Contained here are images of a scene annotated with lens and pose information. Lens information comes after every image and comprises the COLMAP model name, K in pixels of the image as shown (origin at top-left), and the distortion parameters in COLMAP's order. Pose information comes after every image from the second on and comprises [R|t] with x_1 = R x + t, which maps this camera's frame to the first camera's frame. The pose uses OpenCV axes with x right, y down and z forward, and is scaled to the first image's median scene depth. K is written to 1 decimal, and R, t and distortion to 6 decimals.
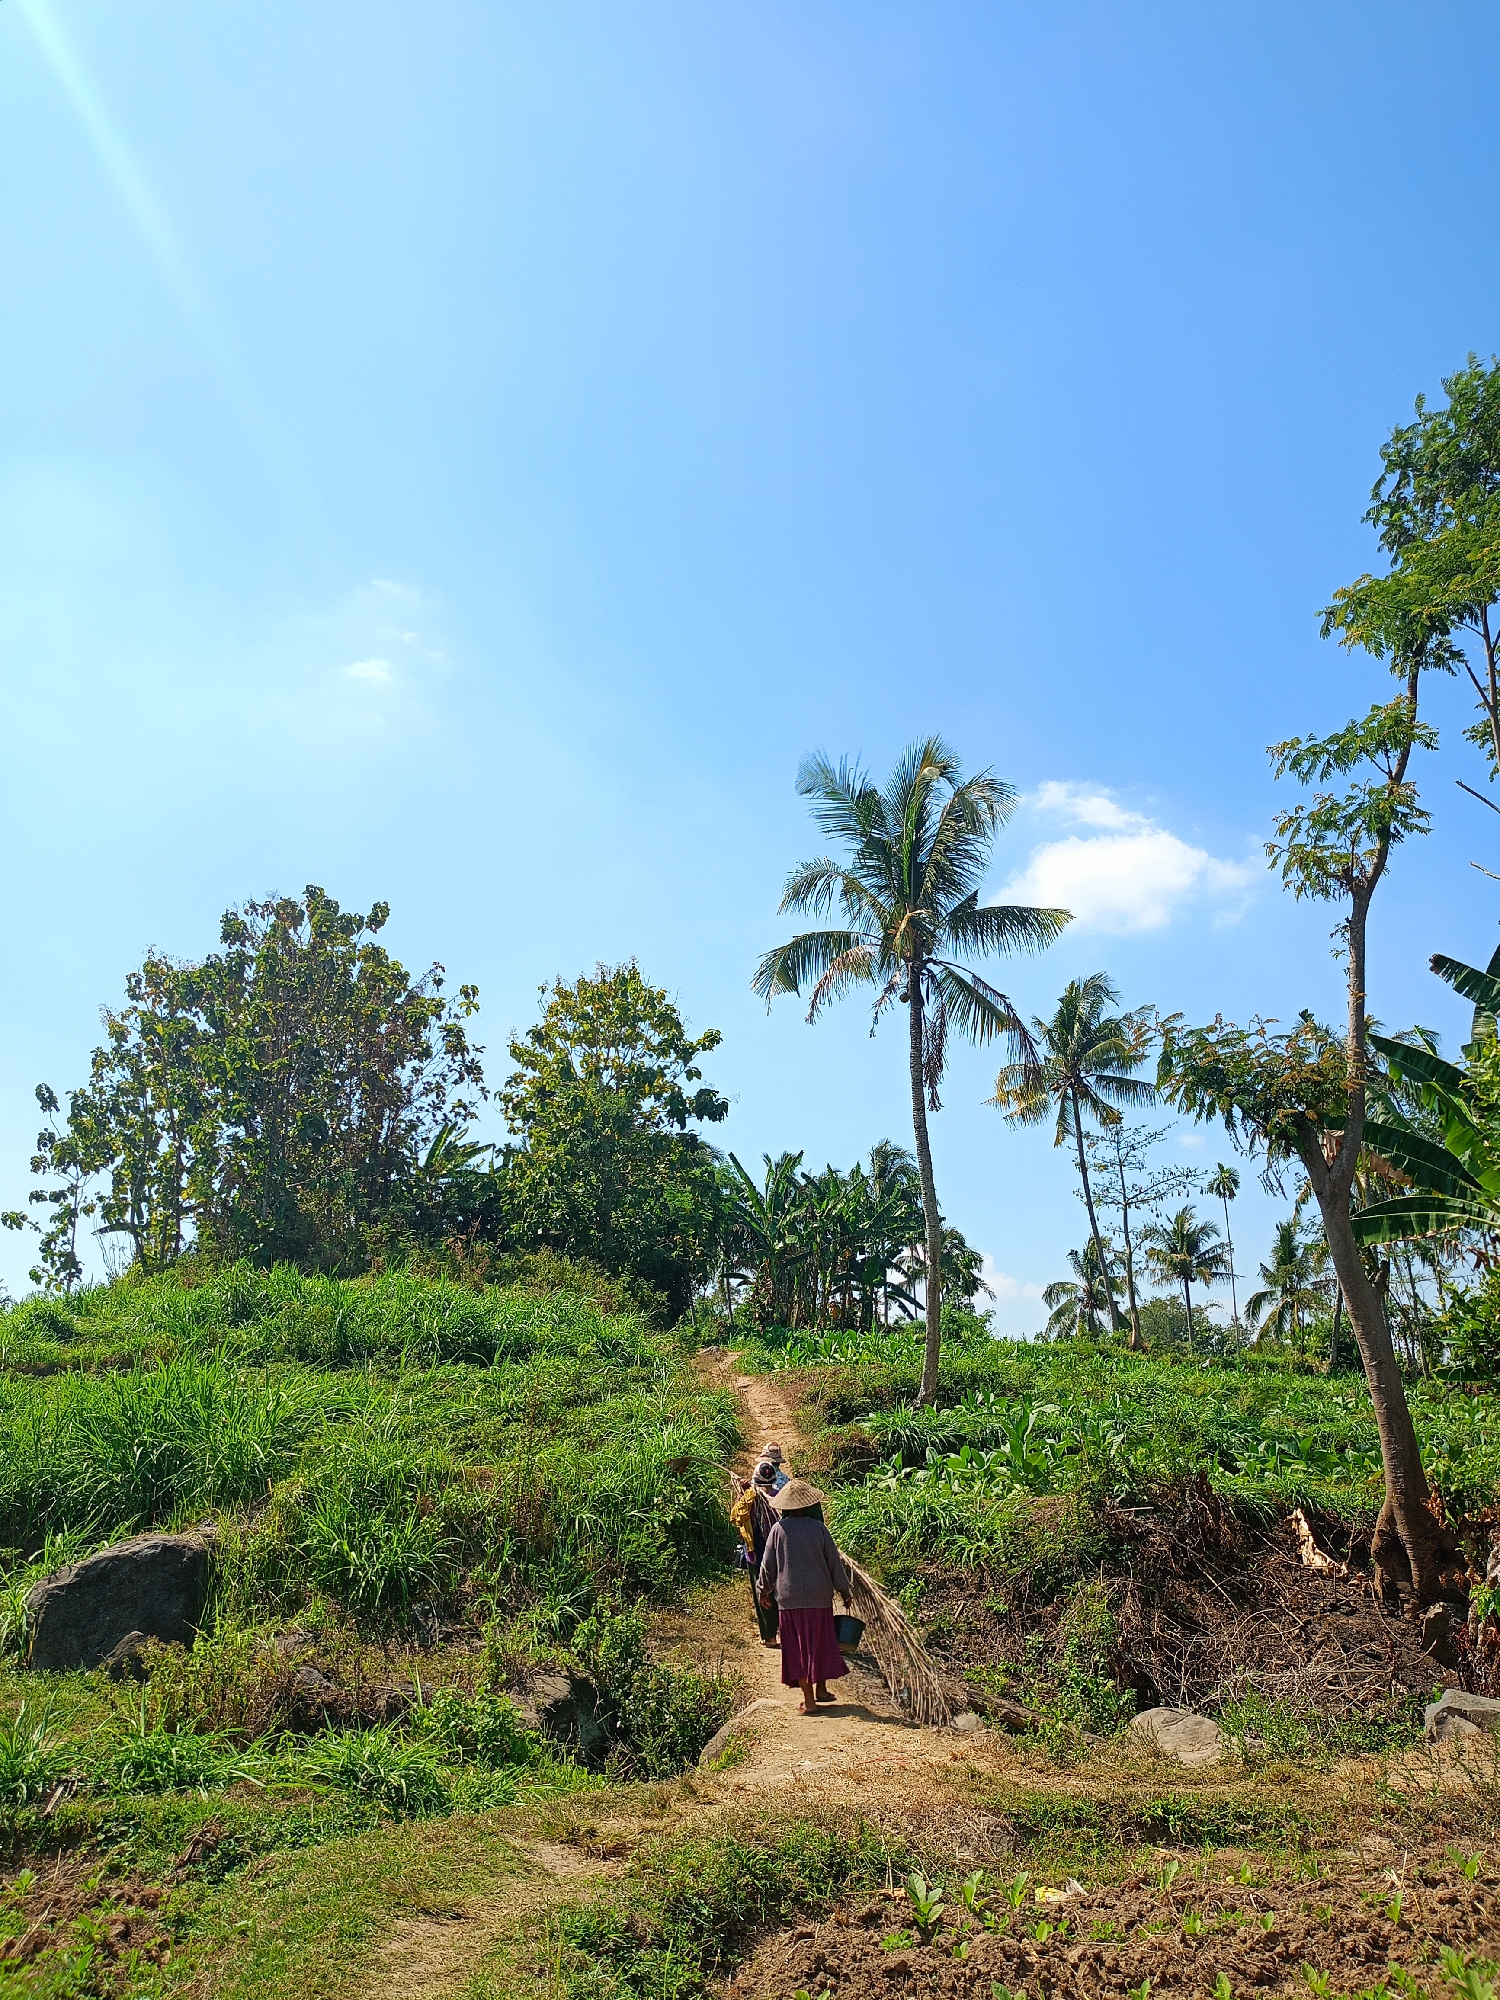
lens RADIAL K [[1446.4, 0, 760.9], [0, 1446.4, 1003.4], [0, 0, 1]] dist [-0.003836, -0.001649]
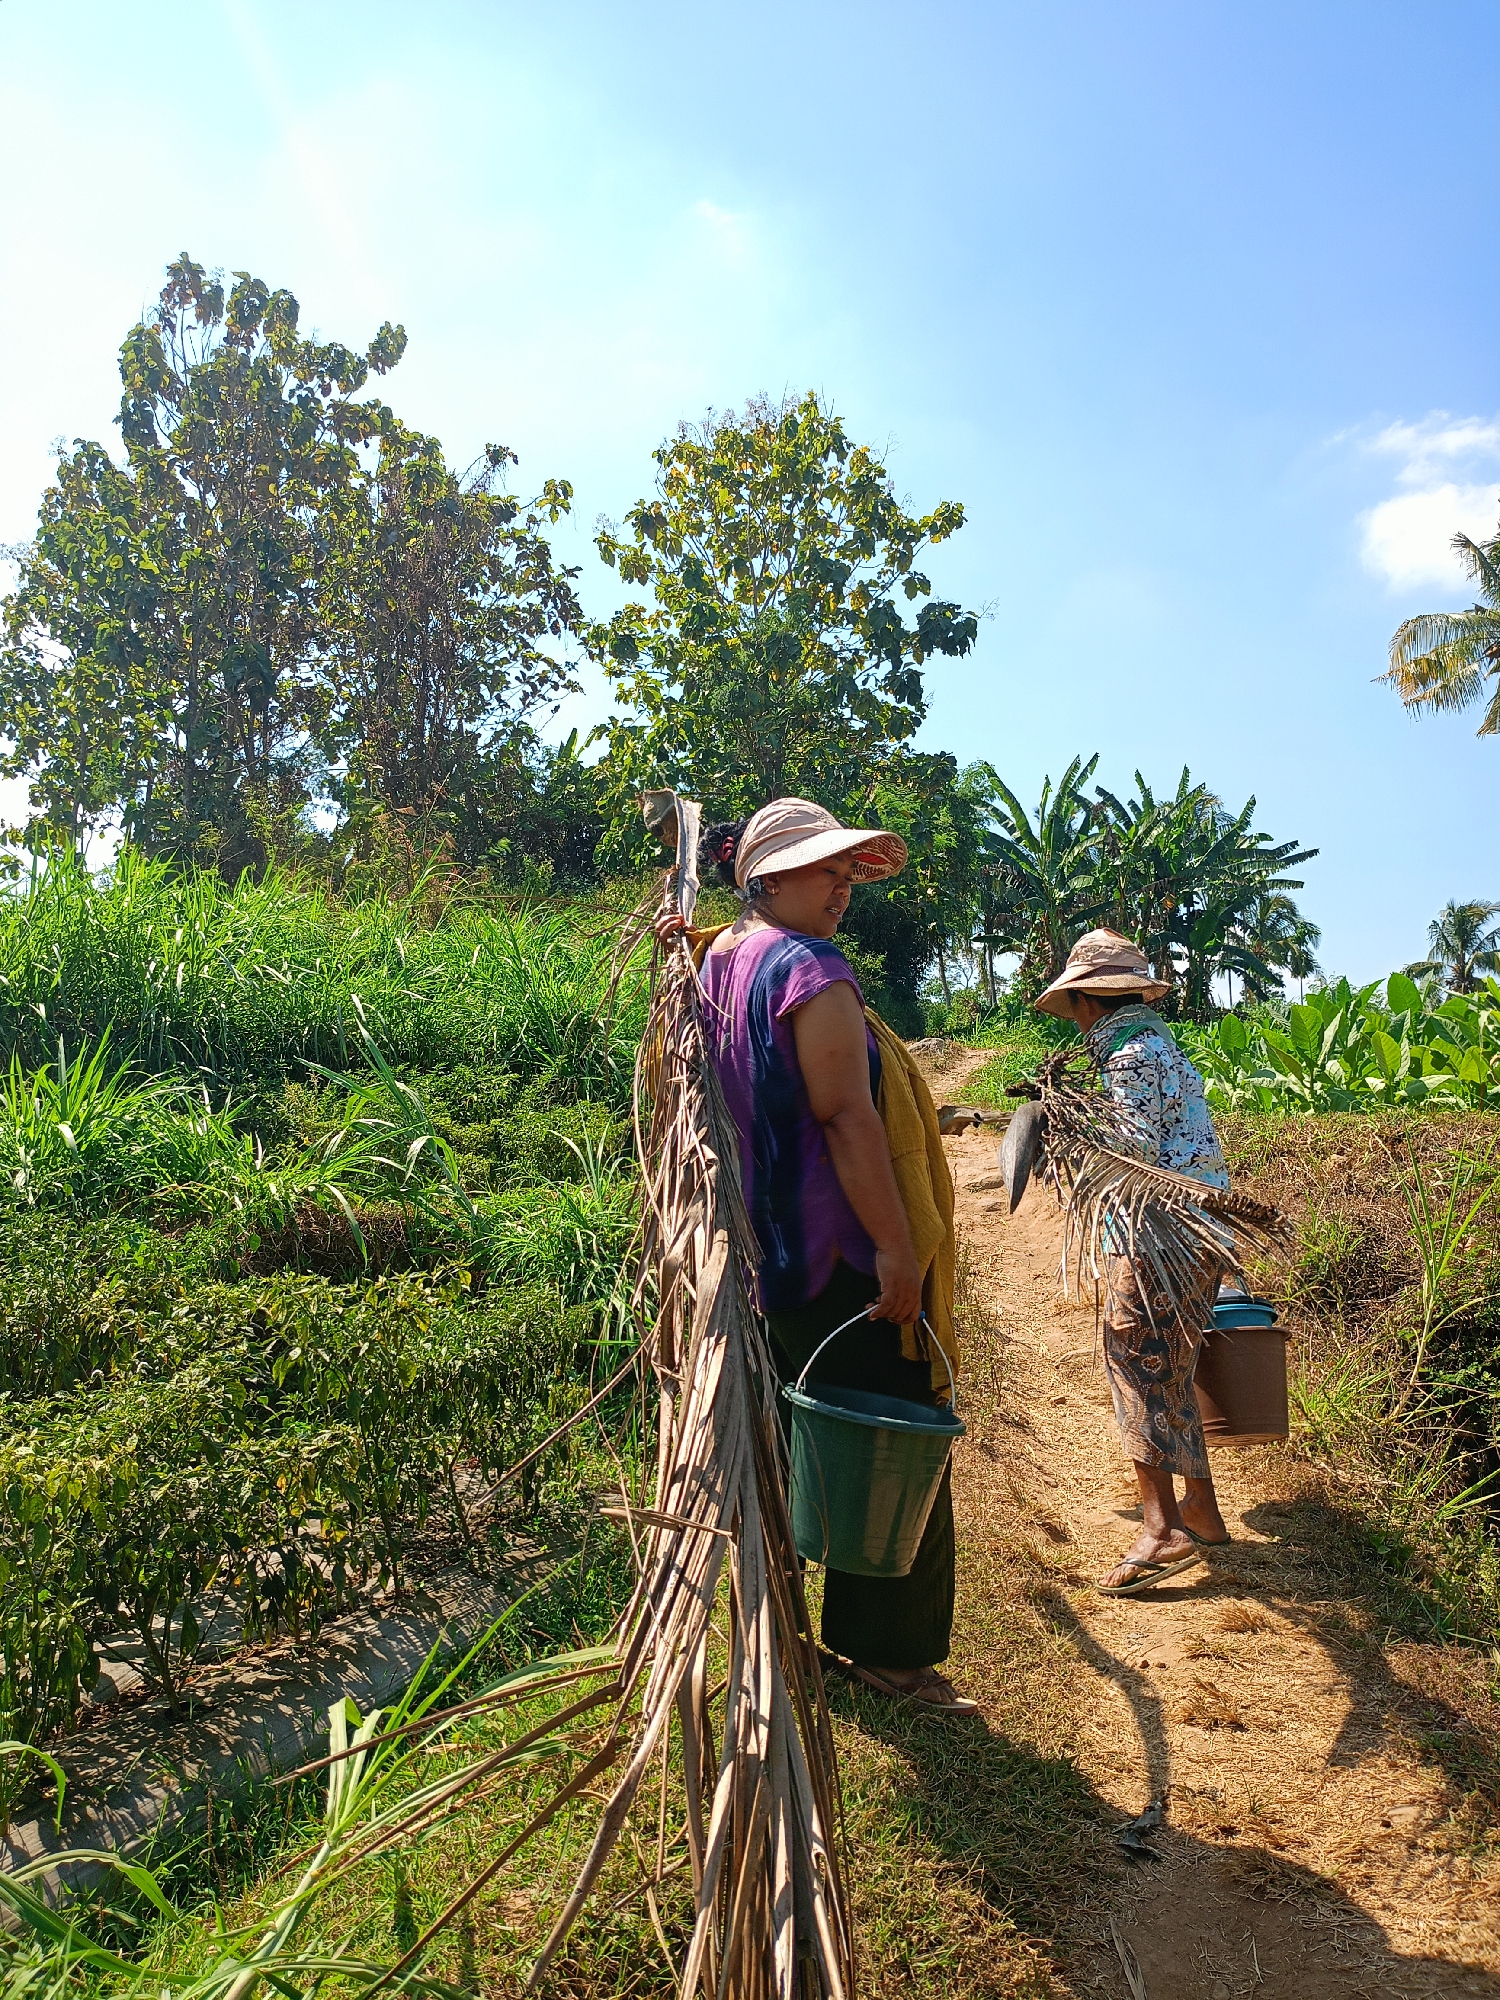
lens RADIAL K [[1446.4, 0, 738.6], [0, 1446.4, 1003.6], [0, 0, 1]] dist [-0.003836, -0.001649]
pose [[0.980622, -0.004878, -0.195849, -0.003794], [0.045111, 0.978448, 0.201504, 0.089394], [0.190645, -0.206435, 0.959708, 0.376506]]
